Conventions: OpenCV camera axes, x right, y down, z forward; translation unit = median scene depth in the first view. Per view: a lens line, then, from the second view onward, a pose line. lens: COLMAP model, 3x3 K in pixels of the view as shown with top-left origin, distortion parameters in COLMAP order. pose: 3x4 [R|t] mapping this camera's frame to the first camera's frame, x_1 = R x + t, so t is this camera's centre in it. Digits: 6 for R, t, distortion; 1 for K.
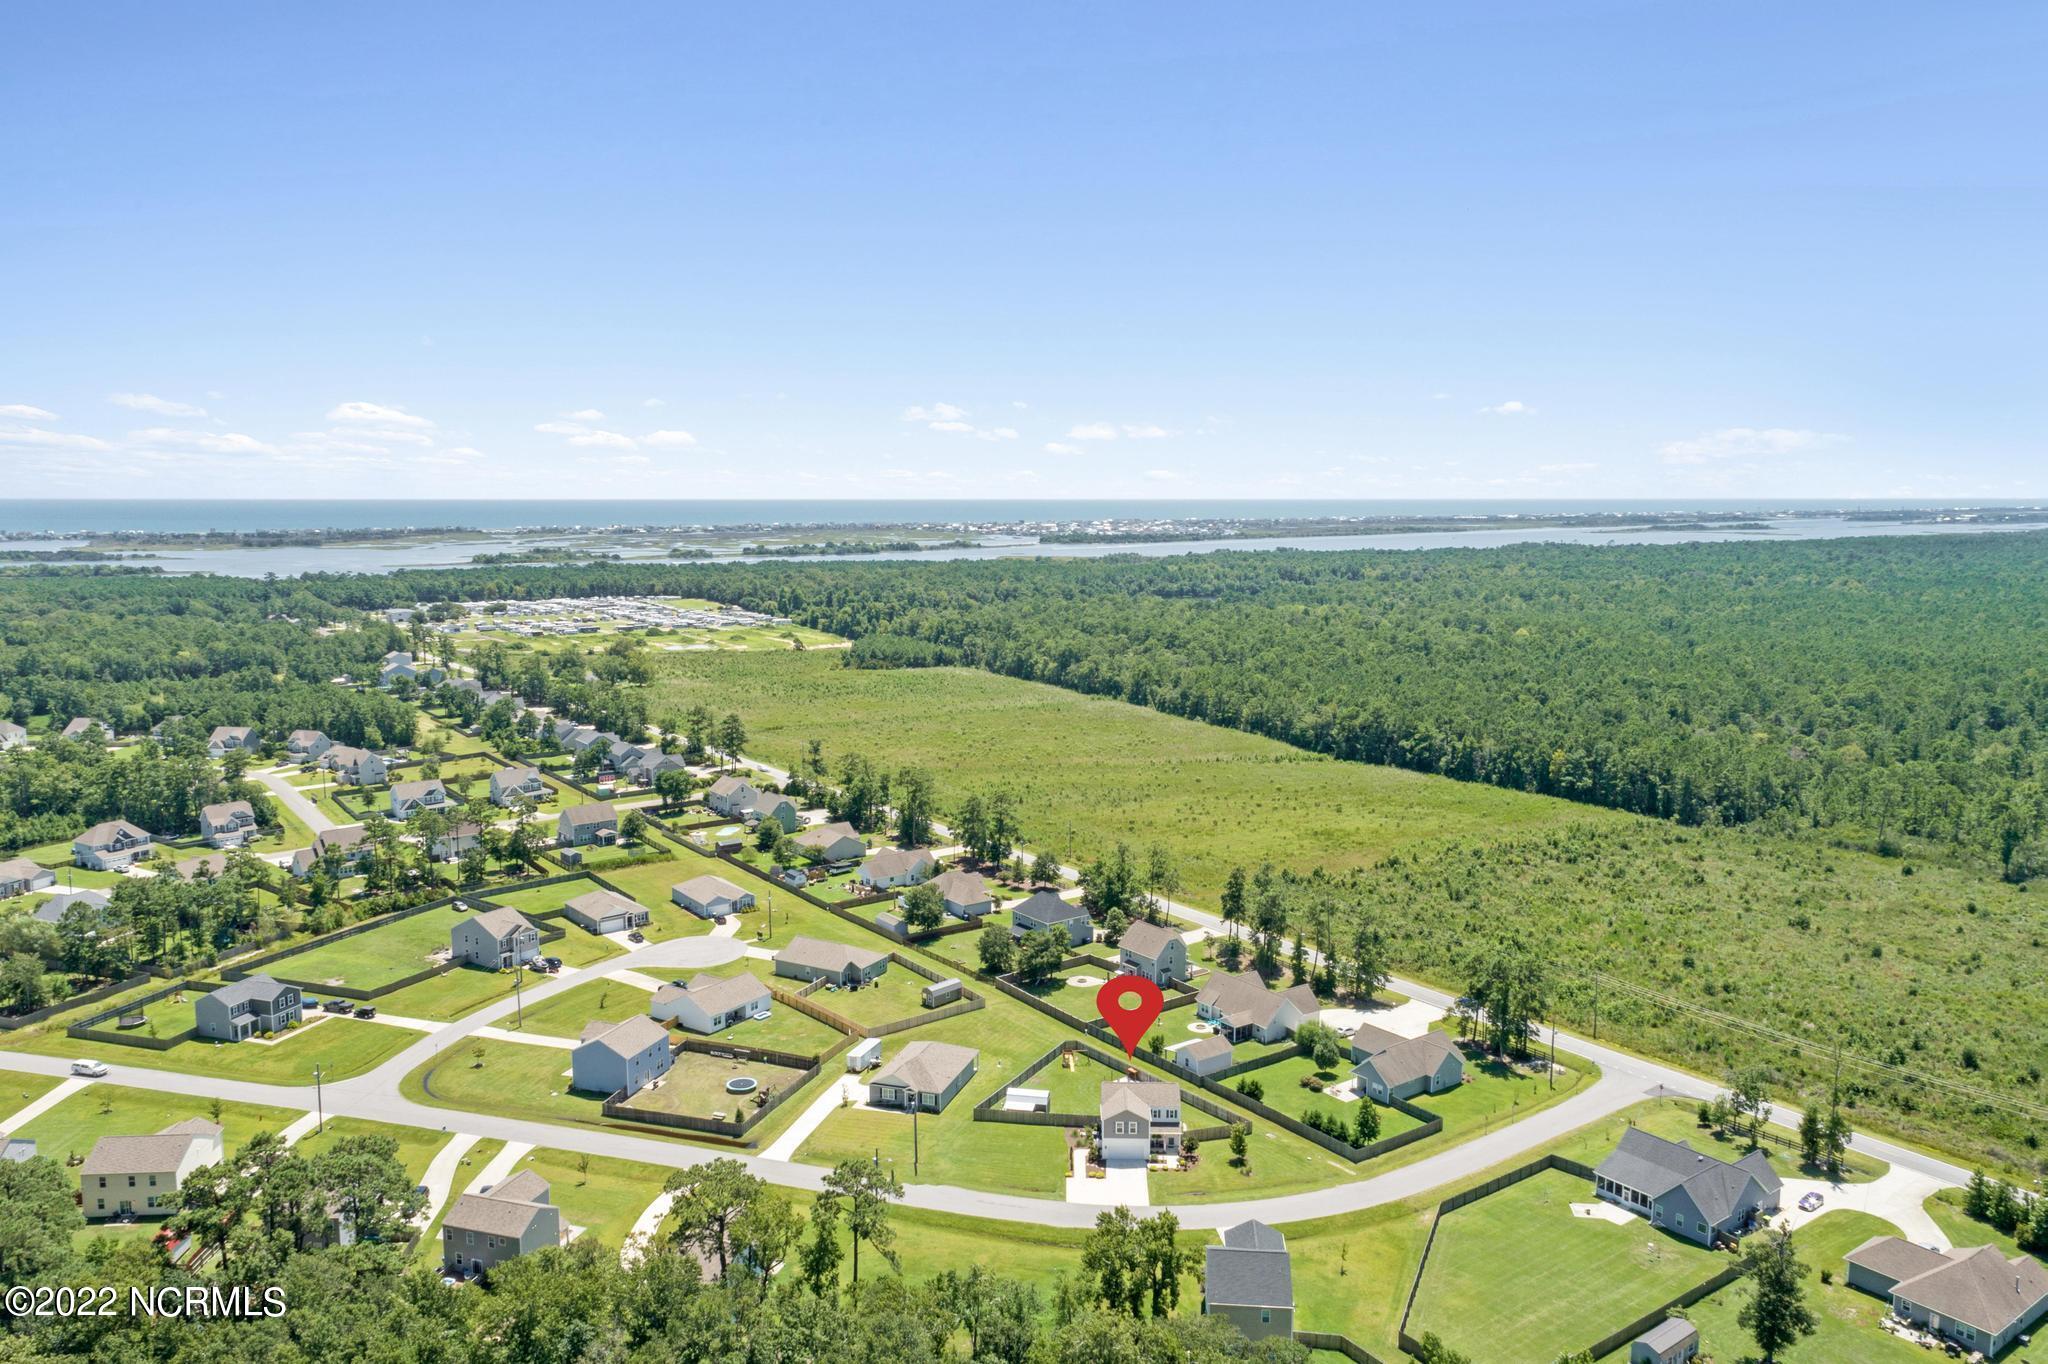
lens RADIAL K [[1425.3, 0, 1024.0], [0, 1425.3, 682.0], [0, 0, 1]] dist [0.001548, 0.001053]
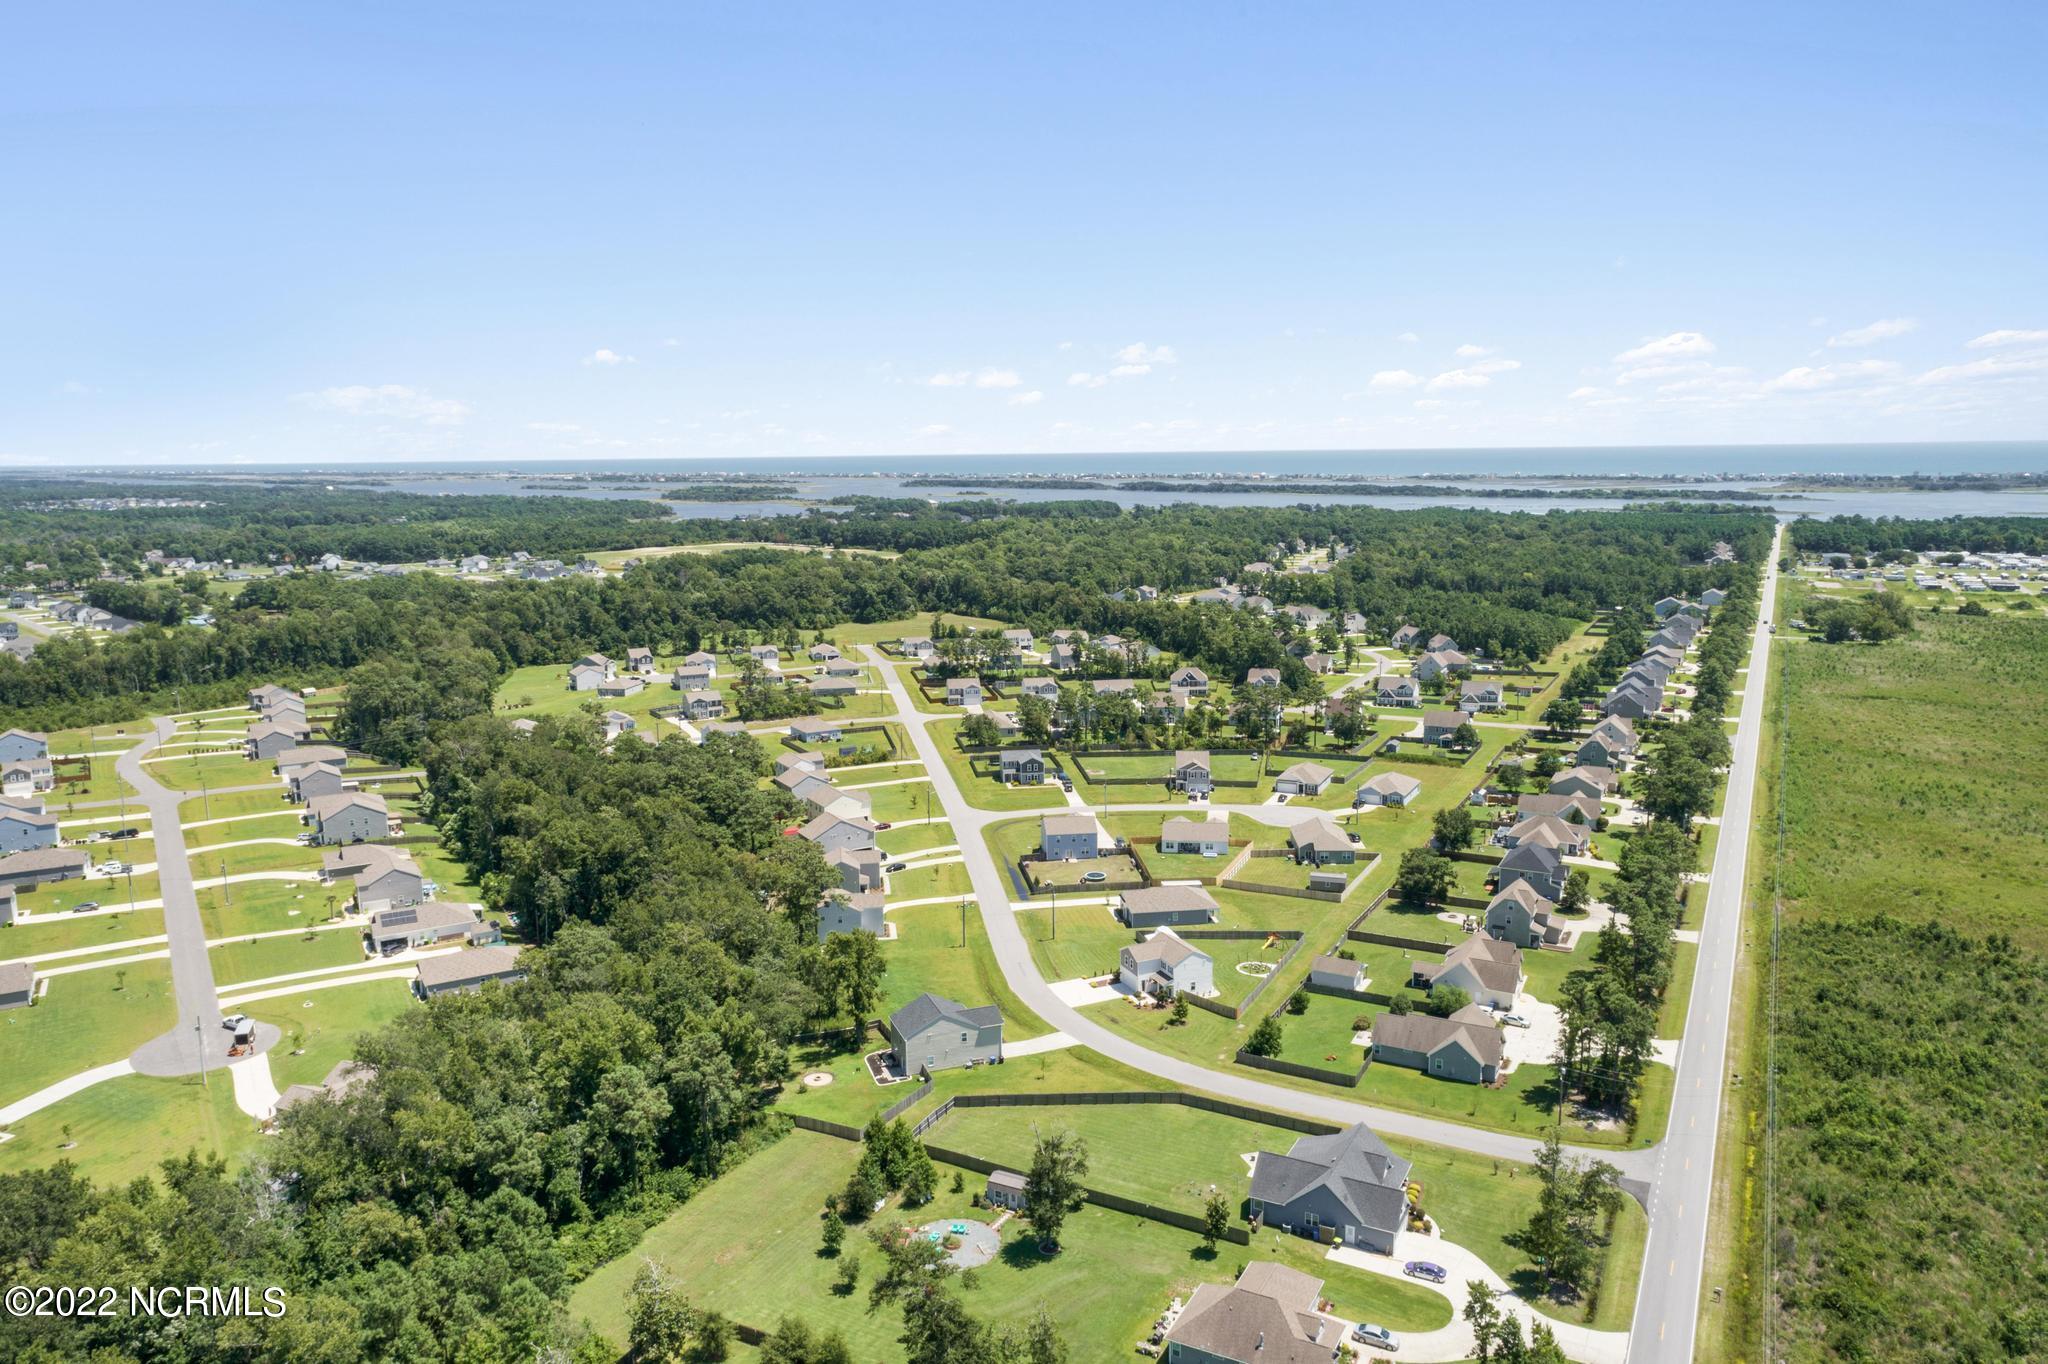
lens RADIAL K [[1397.3, 0, 1048.0], [0, 1397.3, 765.8], [0, 0, 1]] dist [-0.004467, 0.003399]
pose [[0.437560, 0.192468, -0.878349, 0.711975], [-0.103128, 0.981120, 0.163613, -0.028879], [0.893256, 0.018992, 0.449147, 0.262995]]
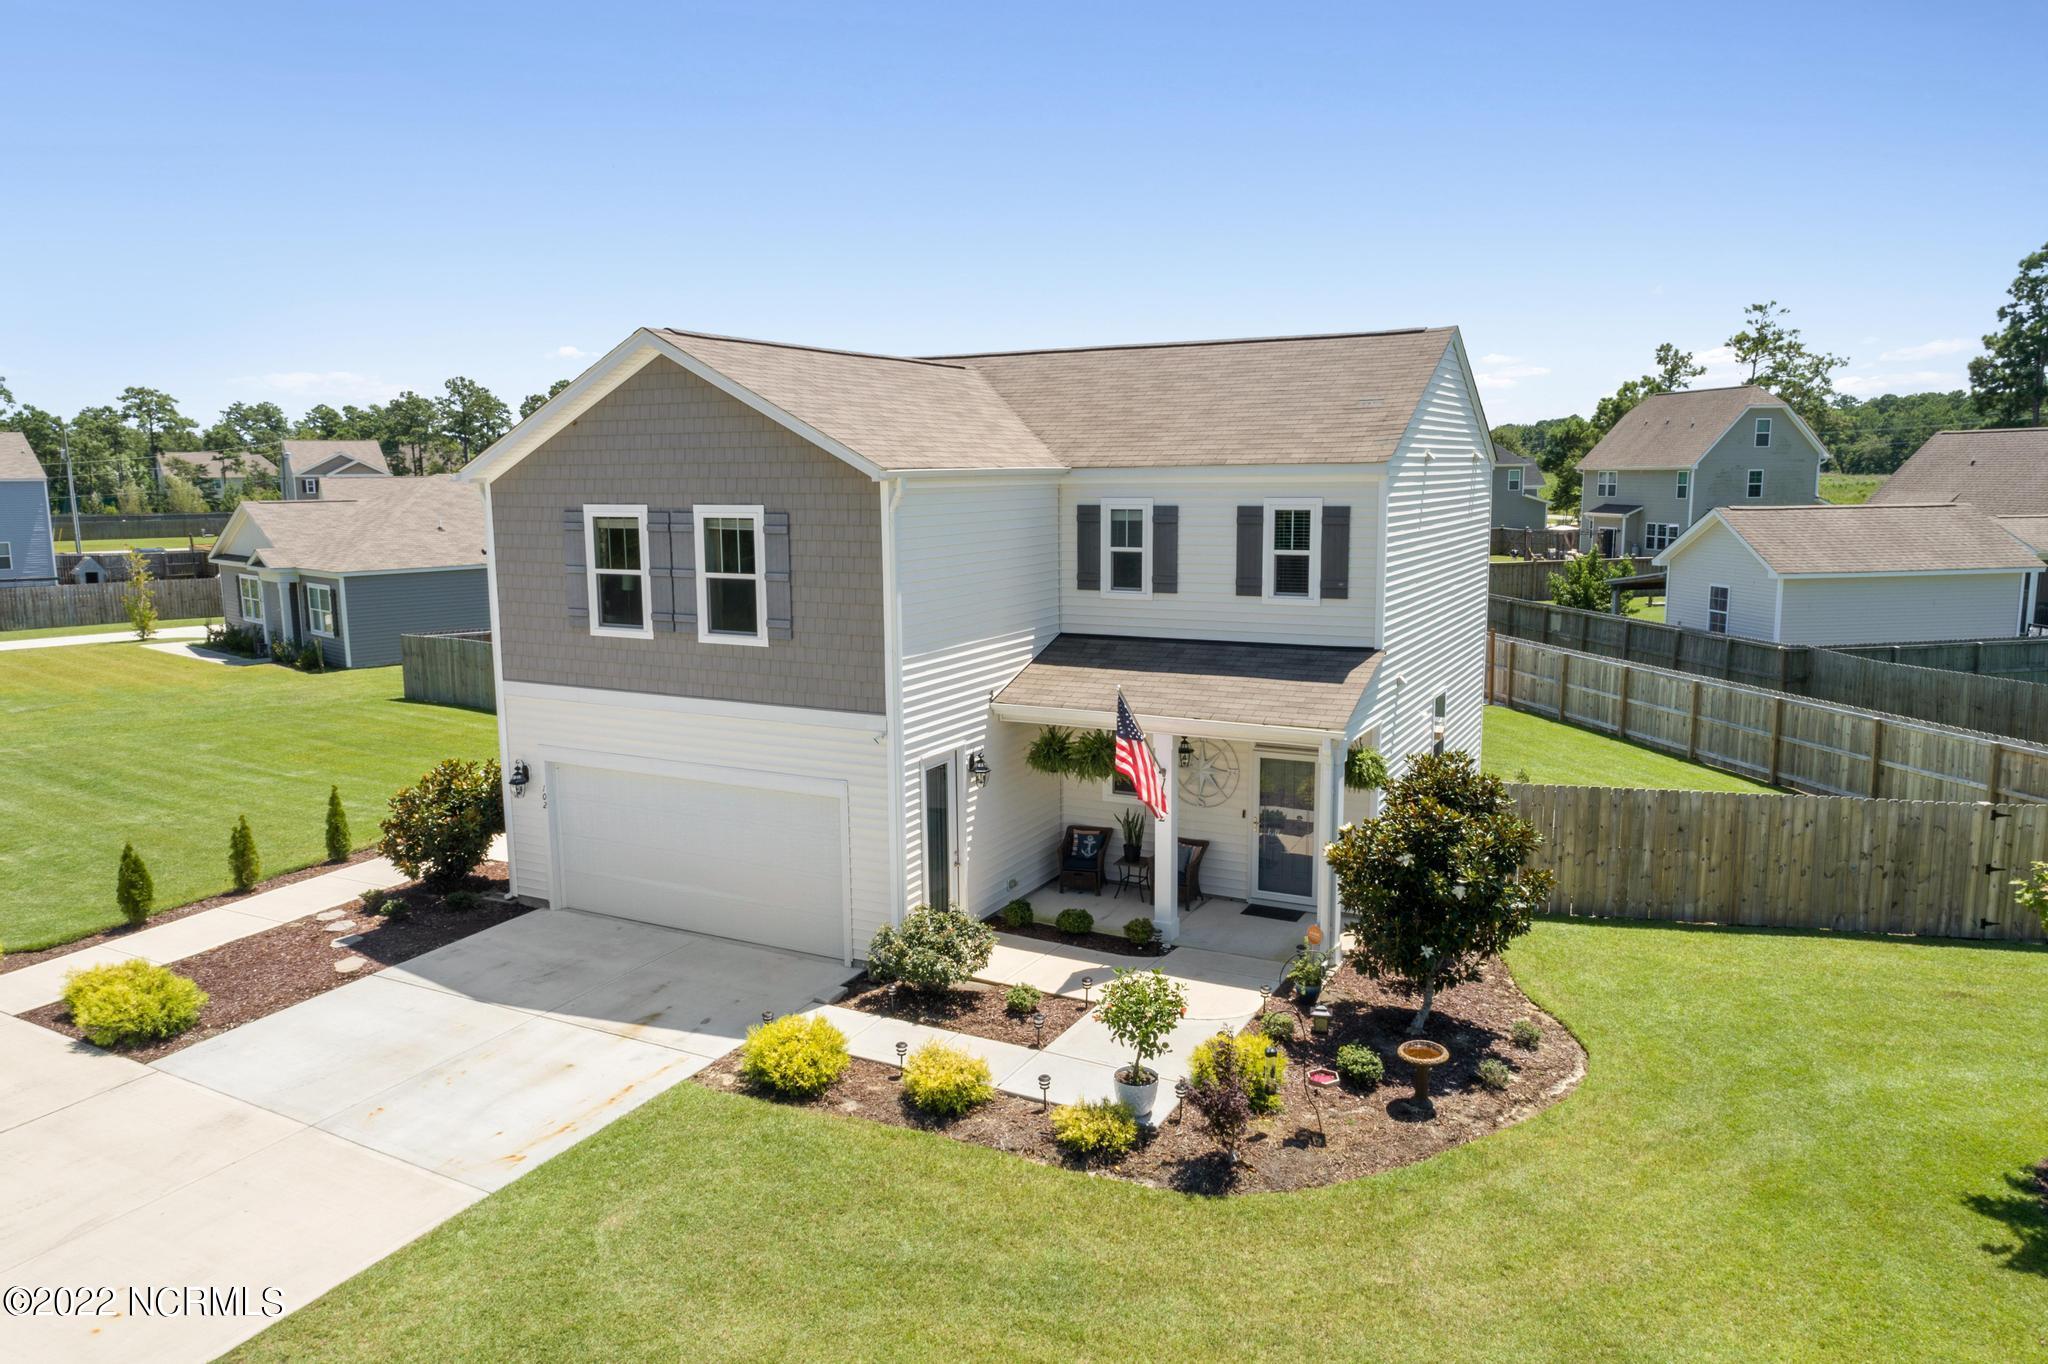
lens RADIAL K [[1429.9, 0, 1045.8], [0, 1429.9, 722.3], [0, 0, 1]] dist [-0.002304, 0.005431]
pose [[0.903758, 0.061060, -0.423667, 0.087476], [-0.047832, 0.997980, 0.041798, 0.211784], [0.425363, -0.017510, 0.904853, 0.620774]]
